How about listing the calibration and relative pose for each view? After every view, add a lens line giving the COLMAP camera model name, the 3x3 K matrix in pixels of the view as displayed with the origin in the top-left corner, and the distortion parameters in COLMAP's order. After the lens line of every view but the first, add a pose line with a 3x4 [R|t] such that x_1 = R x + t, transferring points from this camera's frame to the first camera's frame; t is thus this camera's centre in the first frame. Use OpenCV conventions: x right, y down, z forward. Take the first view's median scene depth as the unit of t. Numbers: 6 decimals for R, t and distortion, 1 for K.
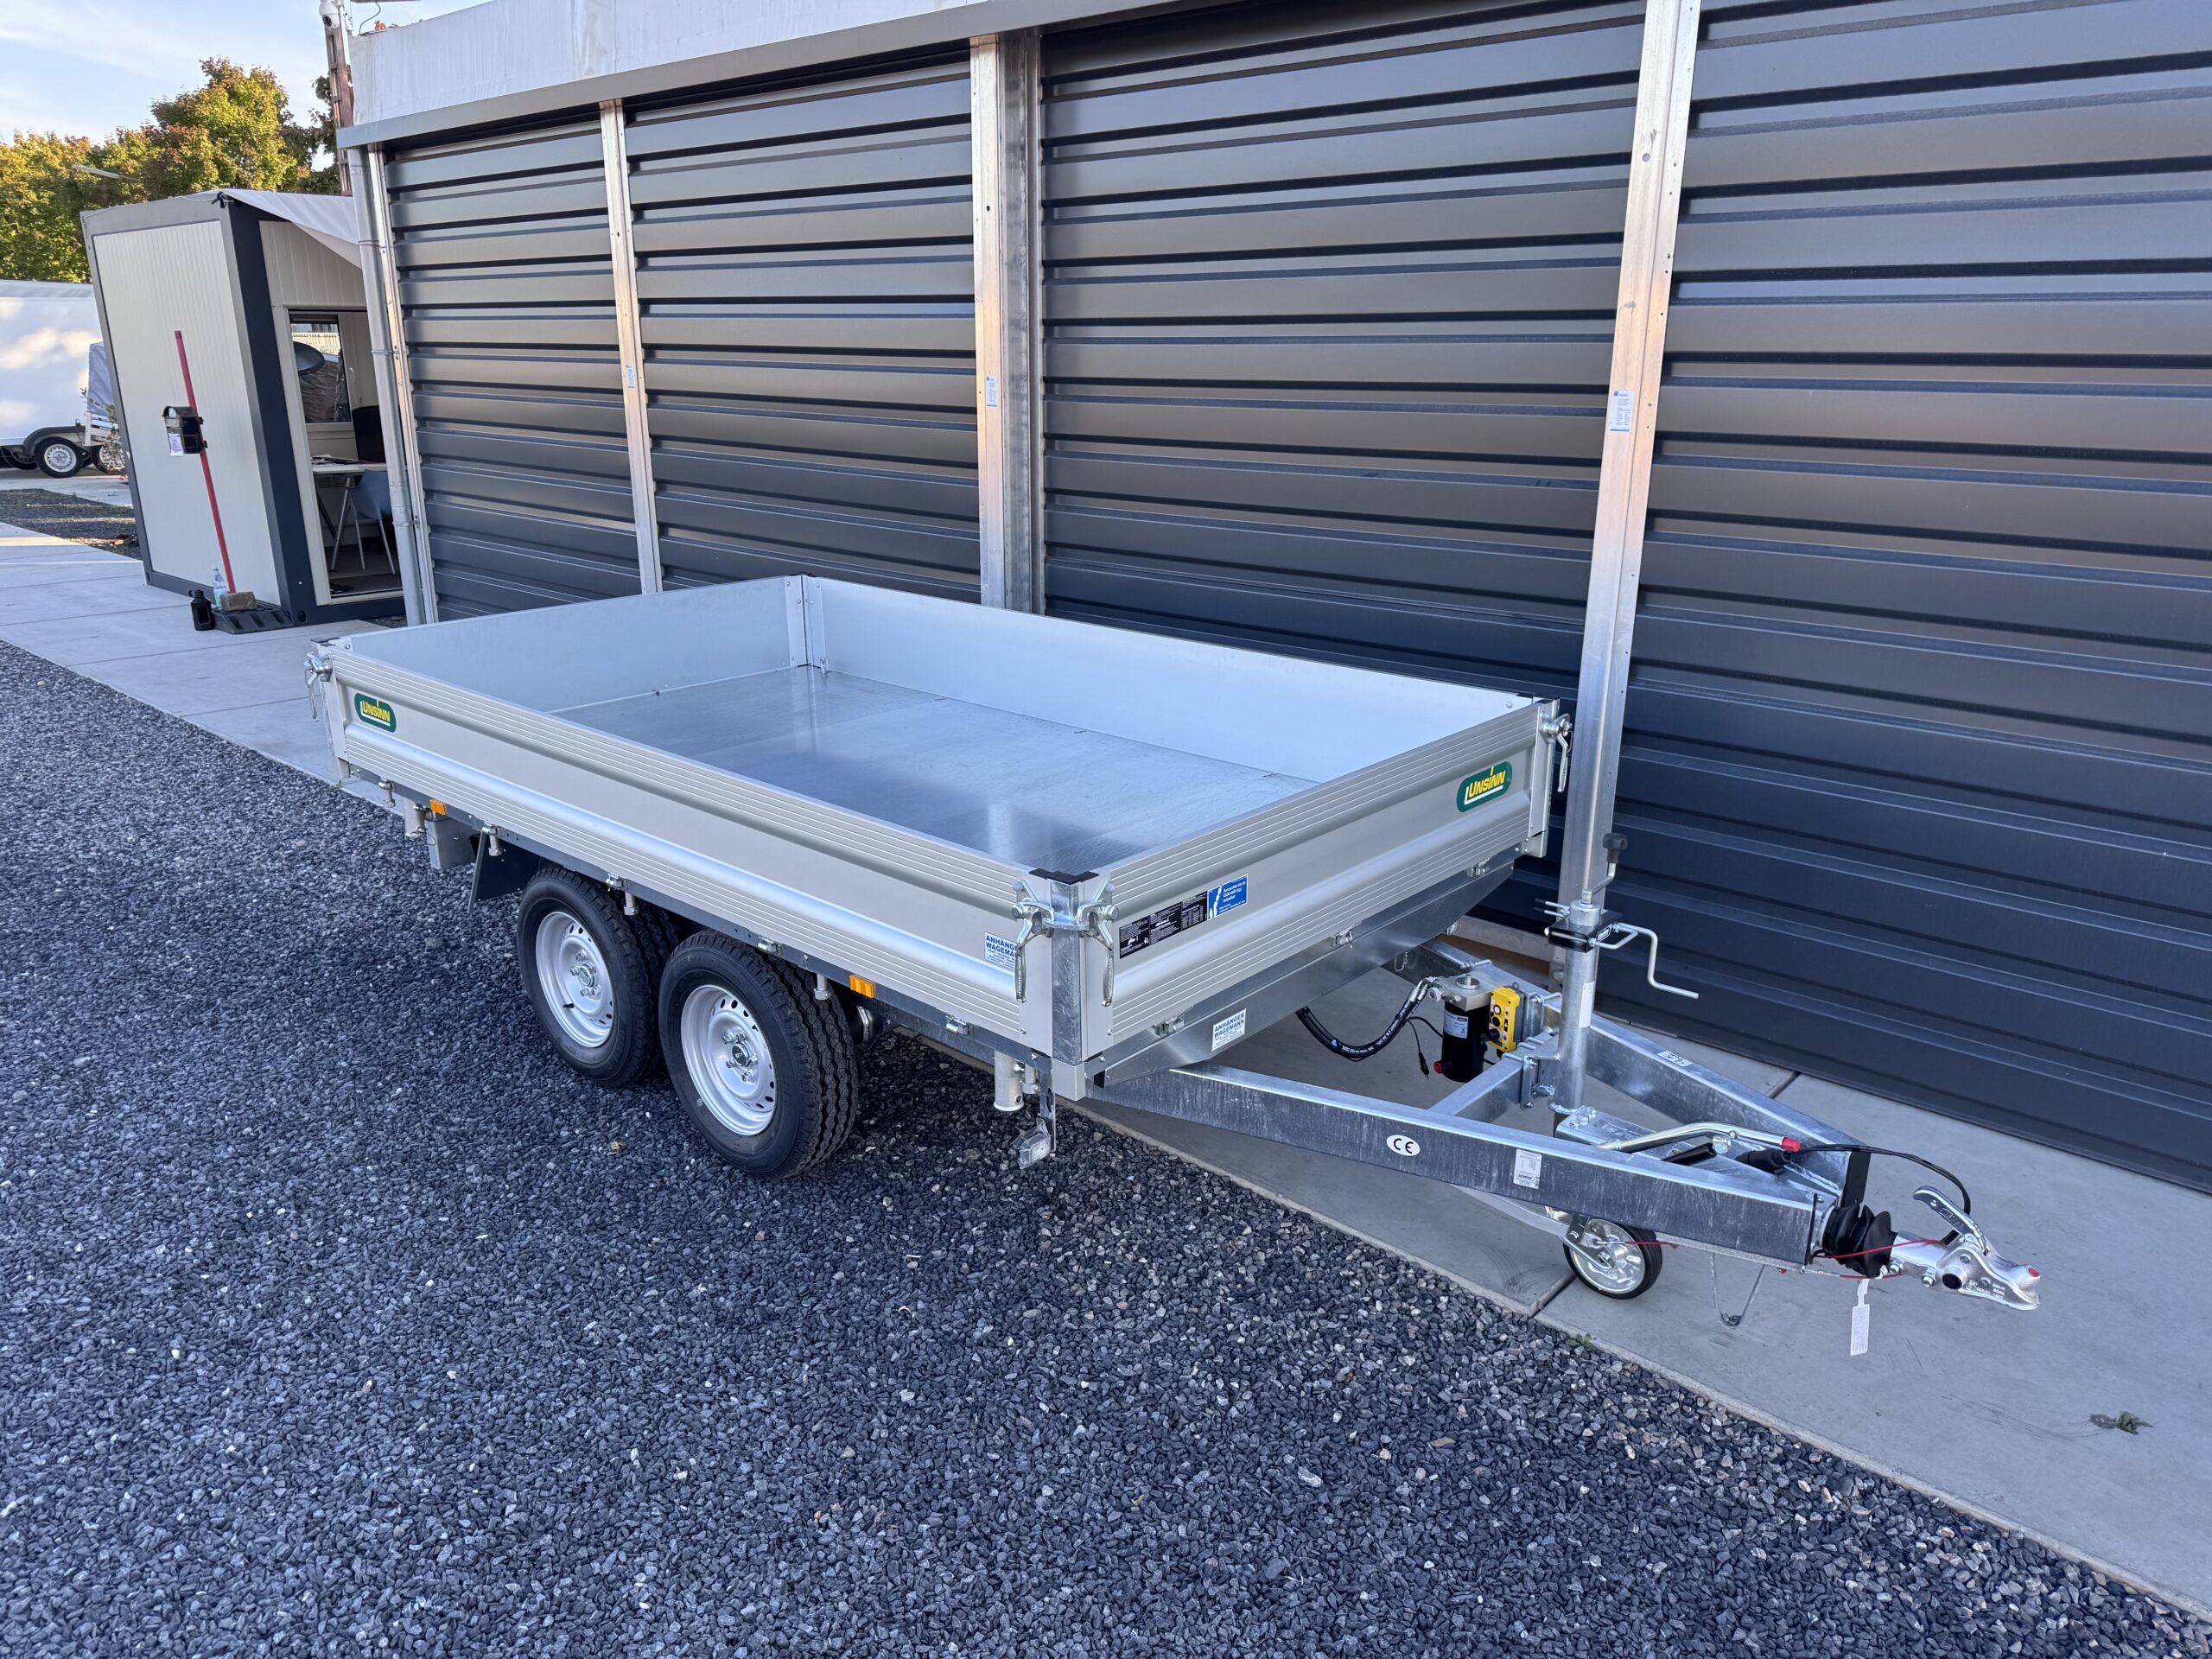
lens RADIAL K [[1572.5, 0, 1106.0], [0, 1572.5, 829.5], [0, 0, 1]] dist [0.003317, -0.004005]
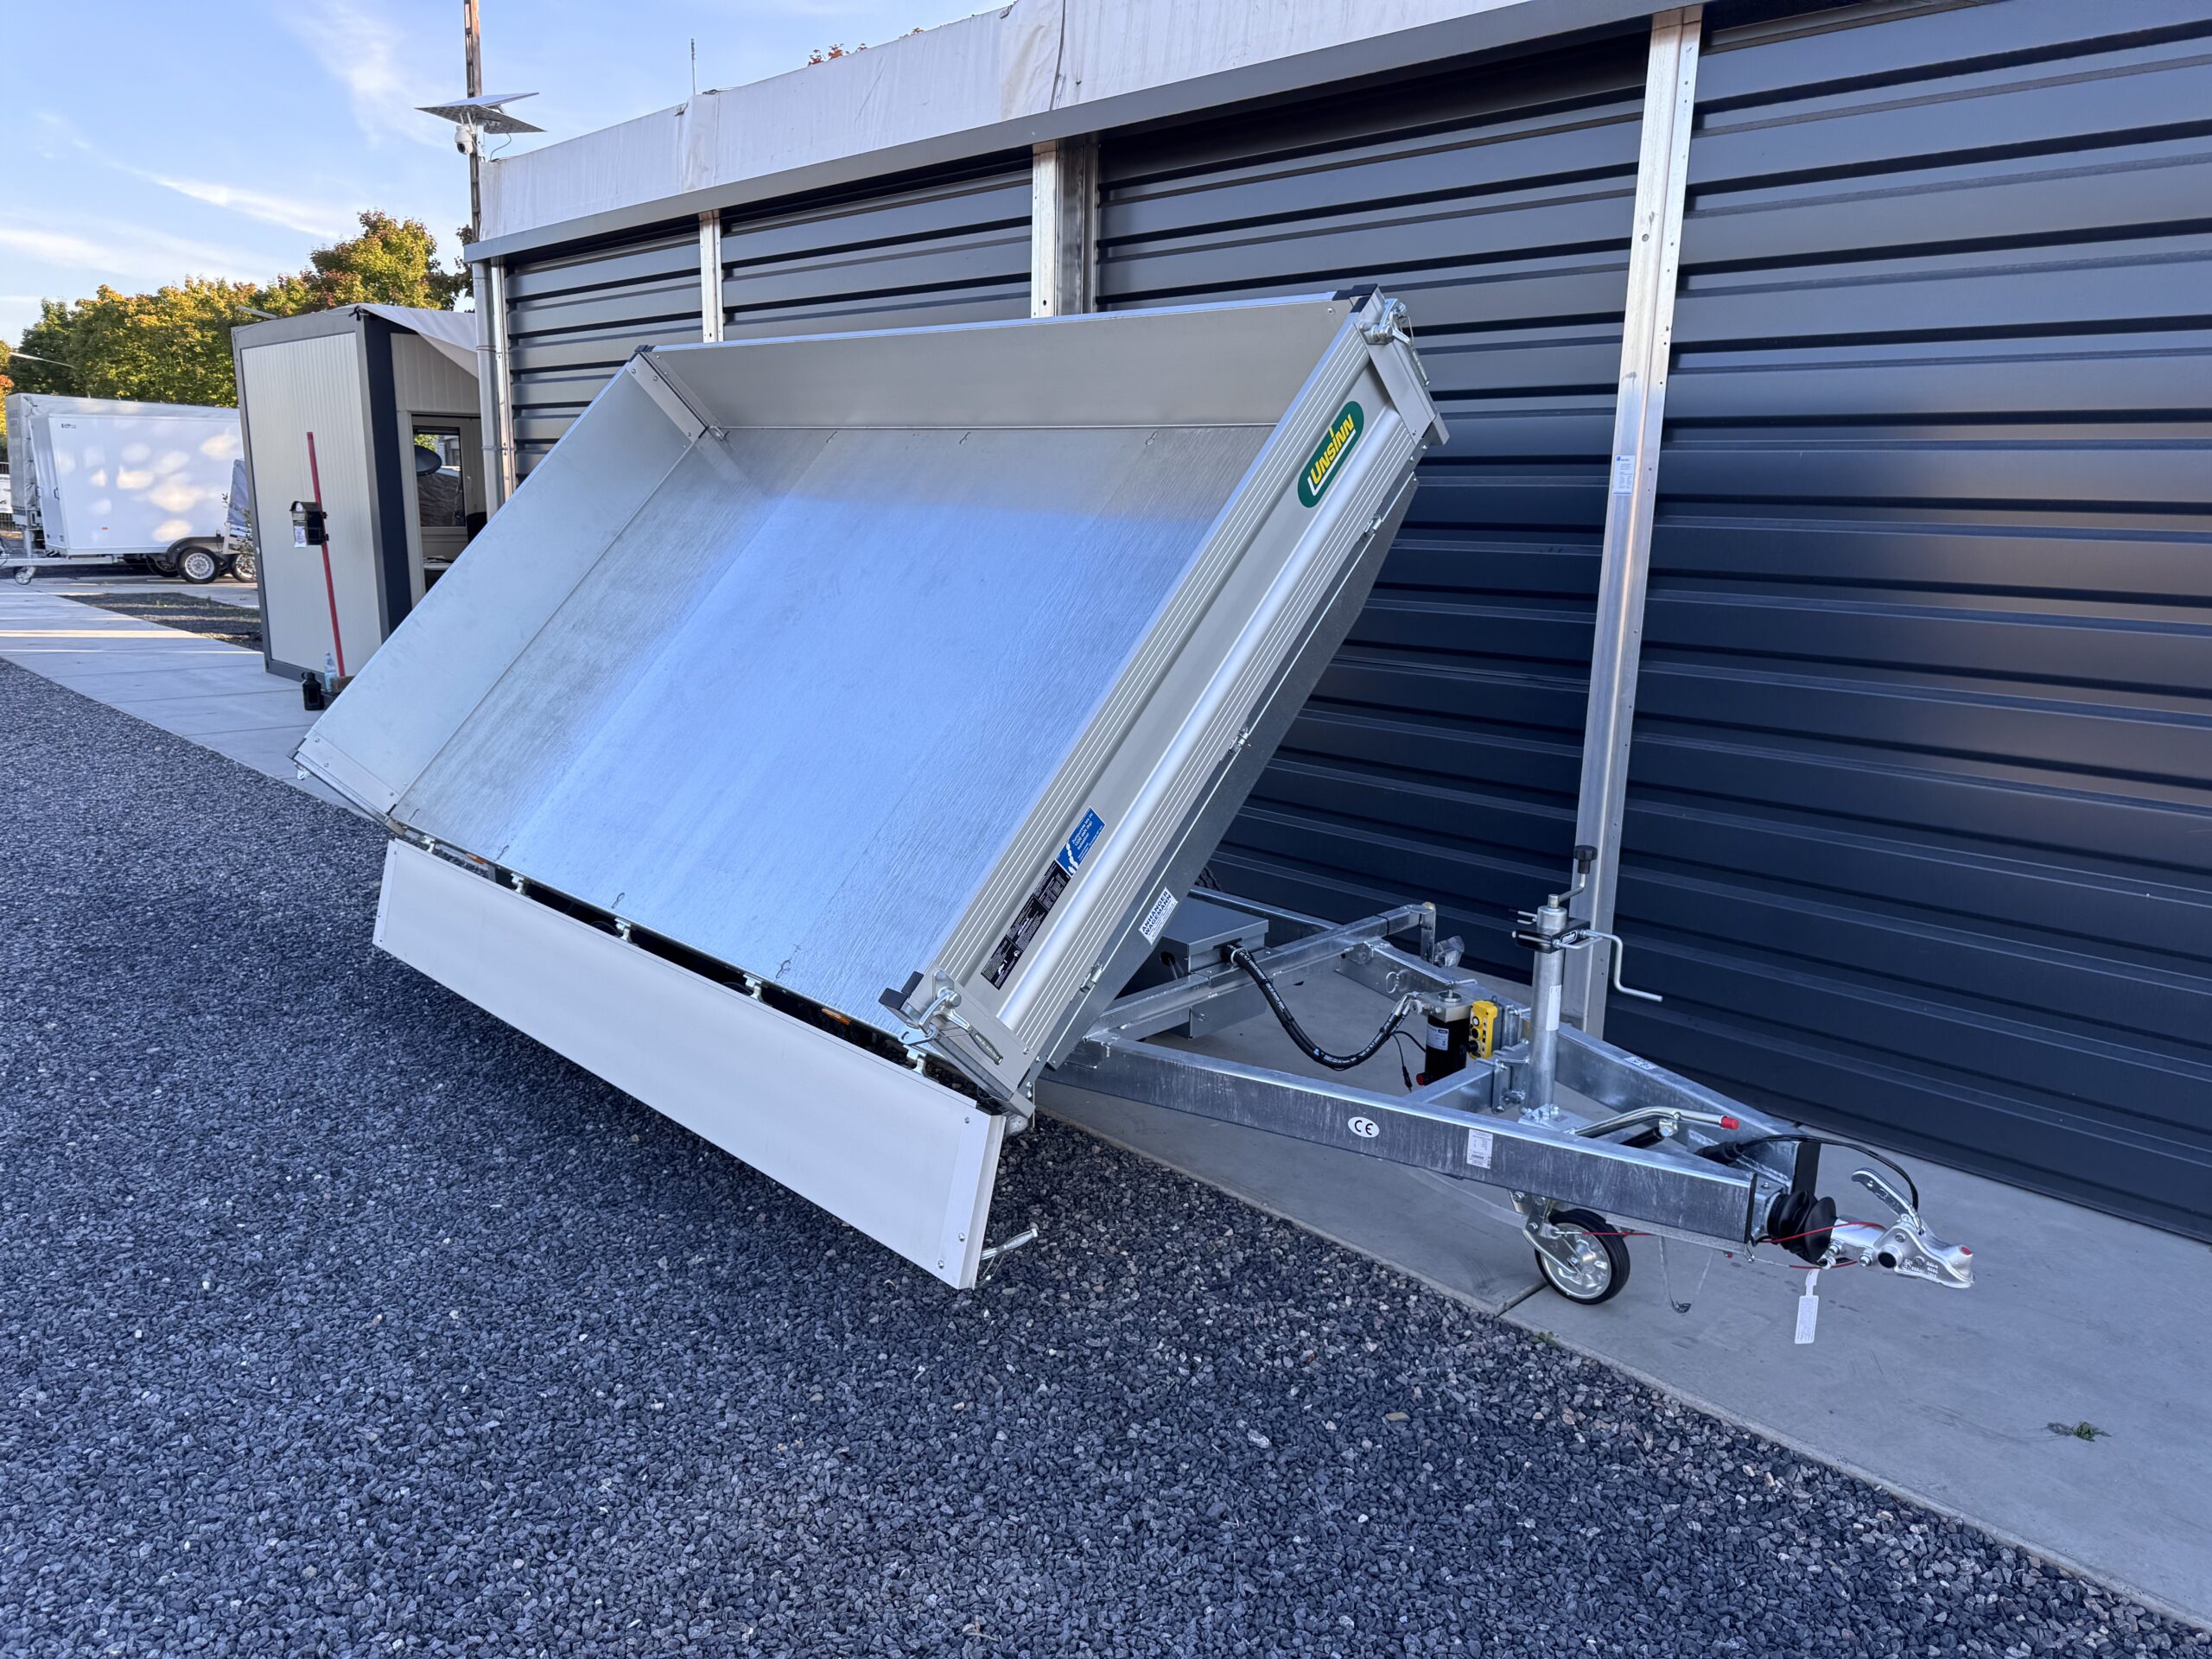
lens RADIAL K [[1569.8, 0, 1105.9], [0, 1569.8, 838.1], [0, 0, 1]] dist [0.004419, -0.006477]
pose [[0.998099, 0.029081, -0.054339, 0.066617], [-0.033272, 0.996408, -0.077870, 0.093230], [0.051879, 0.079530, 0.995482, -0.052771]]
